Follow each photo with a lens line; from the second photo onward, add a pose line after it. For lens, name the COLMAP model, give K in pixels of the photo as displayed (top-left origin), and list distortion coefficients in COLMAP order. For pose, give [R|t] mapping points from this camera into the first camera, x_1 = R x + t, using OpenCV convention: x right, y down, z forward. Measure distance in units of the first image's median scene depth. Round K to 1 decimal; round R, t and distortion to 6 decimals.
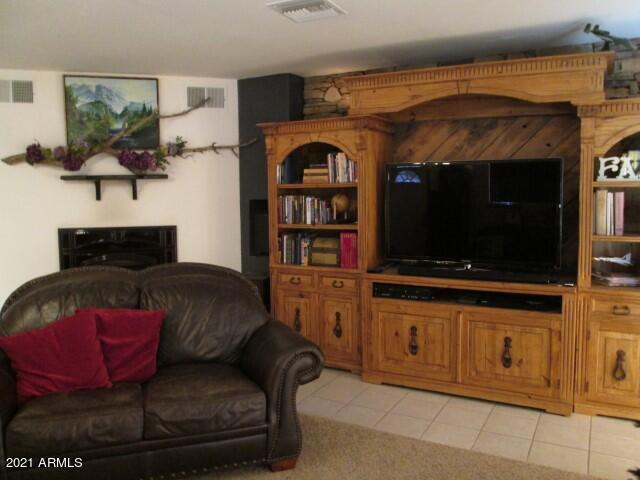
lens RADIAL K [[540.5, 0, 307.8], [0, 540.5, 238.7], [0, 0, 1]] dist [-0.059647, 0.022773]
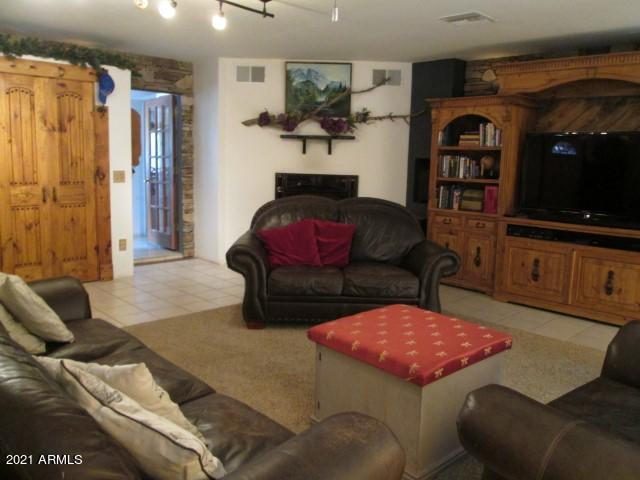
lens RADIAL K [[540.5, 0, 307.8], [0, 540.5, 238.7], [0, 0, 1]] dist [-0.059647, 0.022773]
pose [[0.955846, 0.077122, -0.283567, 0.028038], [-0.060252, 0.995881, 0.067755, 0.053705], [0.287624, -0.047678, 0.956556, -0.350212]]
